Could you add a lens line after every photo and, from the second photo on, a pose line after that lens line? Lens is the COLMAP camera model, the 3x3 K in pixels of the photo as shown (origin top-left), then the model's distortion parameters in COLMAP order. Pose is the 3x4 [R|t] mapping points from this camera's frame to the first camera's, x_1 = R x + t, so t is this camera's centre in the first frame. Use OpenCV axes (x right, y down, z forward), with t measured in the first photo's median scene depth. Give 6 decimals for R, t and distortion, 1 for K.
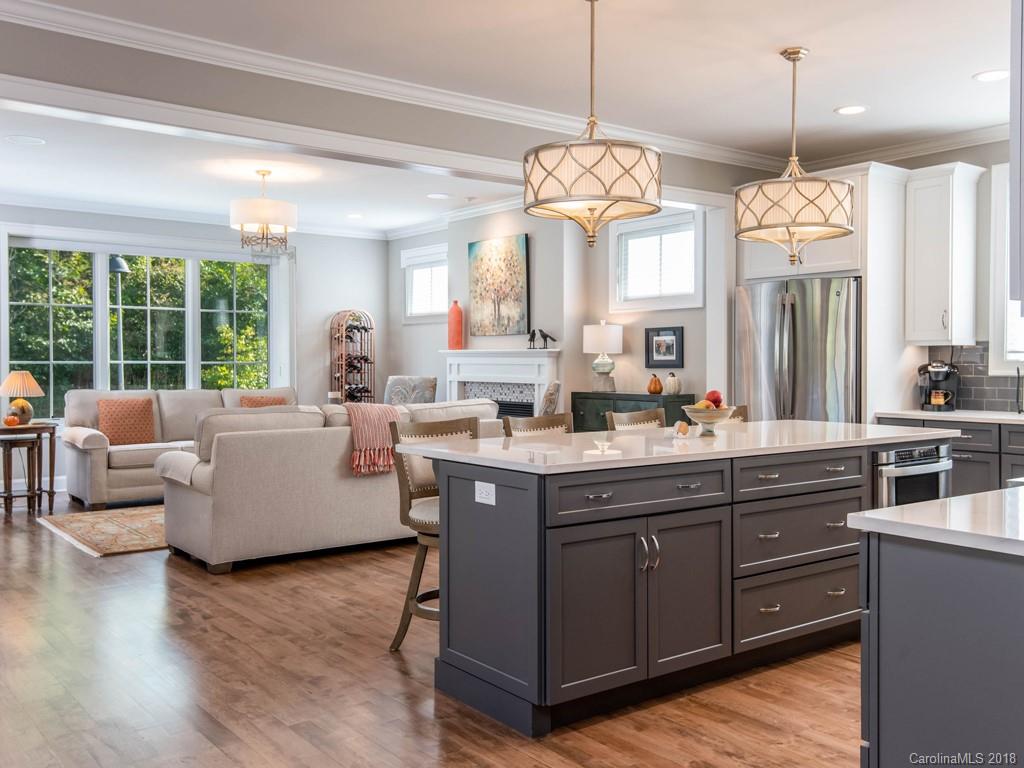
lens RADIAL K [[945.6, 0, 512.0], [0, 945.6, 384.0], [0, 0, 1]] dist [0.037318, -0.000845]
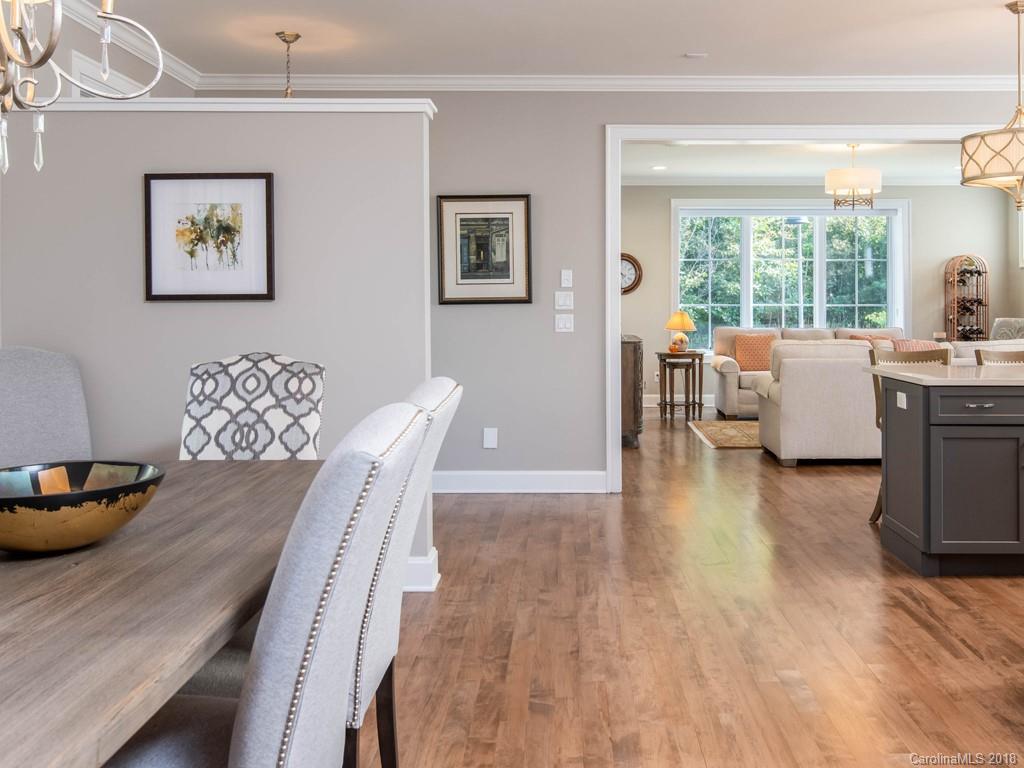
lens RADIAL K [[932.7, 0, 512.0], [0, 932.7, 384.0], [0, 0, 1]] dist [-0.000613, 0.000565]
pose [[0.760002, 0.055144, -0.647577, 0.152034], [-0.015369, 0.997640, 0.066916, 0.003813], [0.649739, -0.040904, 0.759056, -0.143681]]
